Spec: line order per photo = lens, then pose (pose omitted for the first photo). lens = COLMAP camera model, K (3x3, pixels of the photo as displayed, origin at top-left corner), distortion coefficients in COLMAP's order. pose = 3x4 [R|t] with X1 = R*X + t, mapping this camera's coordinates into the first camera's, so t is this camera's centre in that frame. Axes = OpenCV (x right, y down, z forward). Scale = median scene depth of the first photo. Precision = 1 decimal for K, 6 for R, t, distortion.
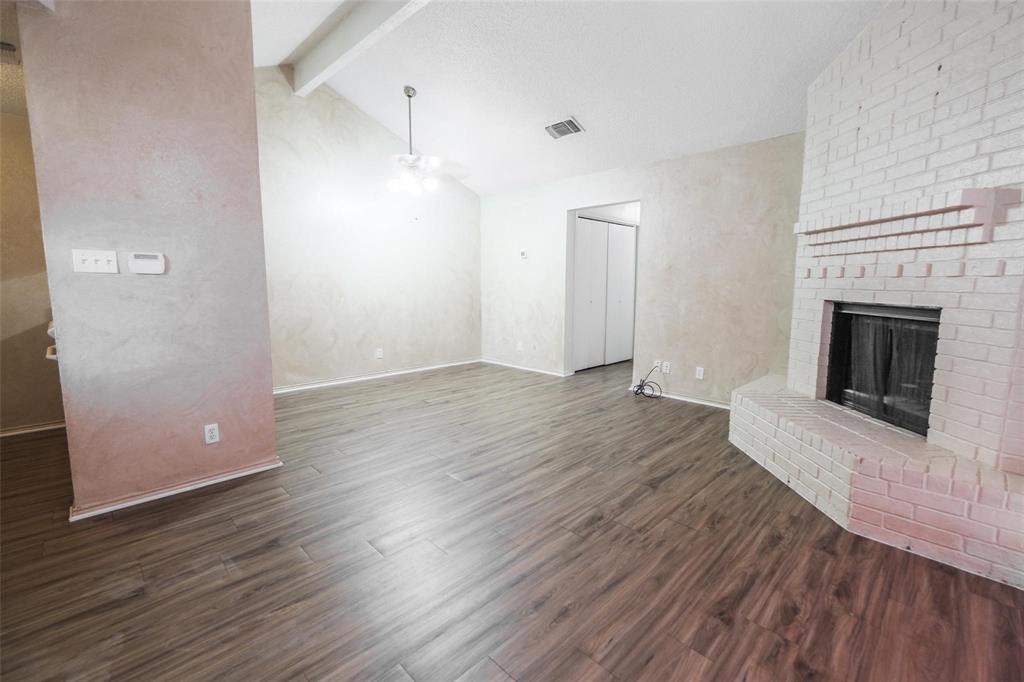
lens RADIAL K [[442.2, 0, 516.5], [0, 442.2, 337.6], [0, 0, 1]] dist [-0.000054, -0.001075]
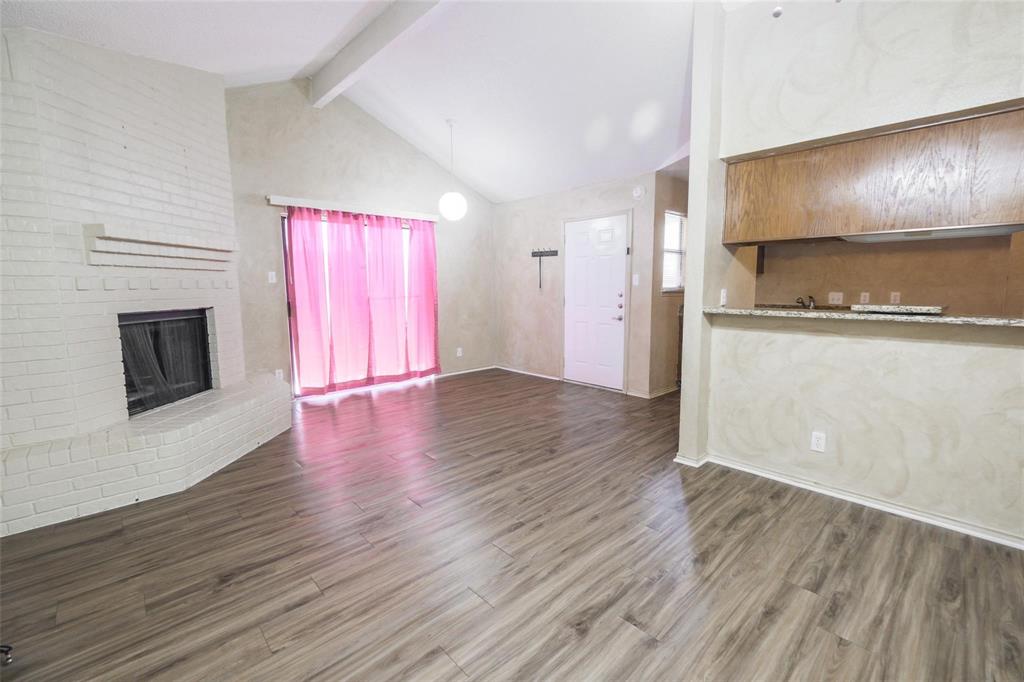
lens RADIAL K [[442.2, 0, 517.7], [0, 442.2, 336.6], [0, 0, 1]] dist [-0.000054, -0.001075]
pose [[-0.999681, 0.000278, 0.025275, -0.142104], [0.006441, 0.969727, 0.244106, -0.222187], [-0.024442, 0.244191, -0.969419, 1.616566]]
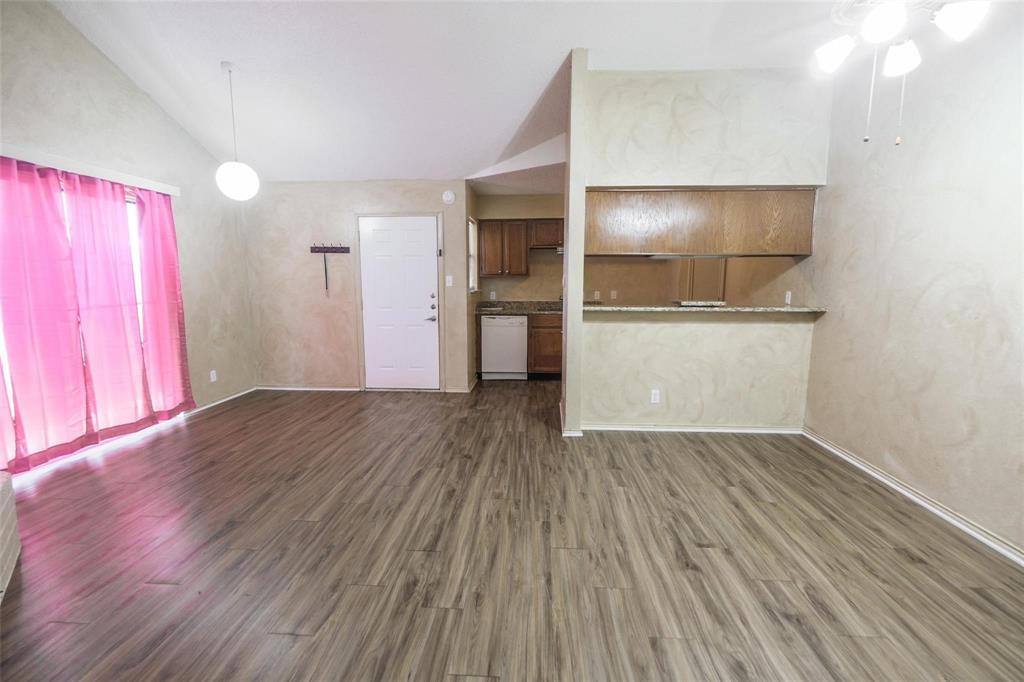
lens RADIAL K [[442.2, 0, 515.5], [0, 442.2, 340.9], [0, 0, 1]] dist [-0.000054, -0.001075]
pose [[-0.743927, 0.088048, -0.662435, 0.326603], [-0.088156, 0.969689, 0.227887, -0.212336], [0.662421, 0.227928, -0.713616, 1.437021]]
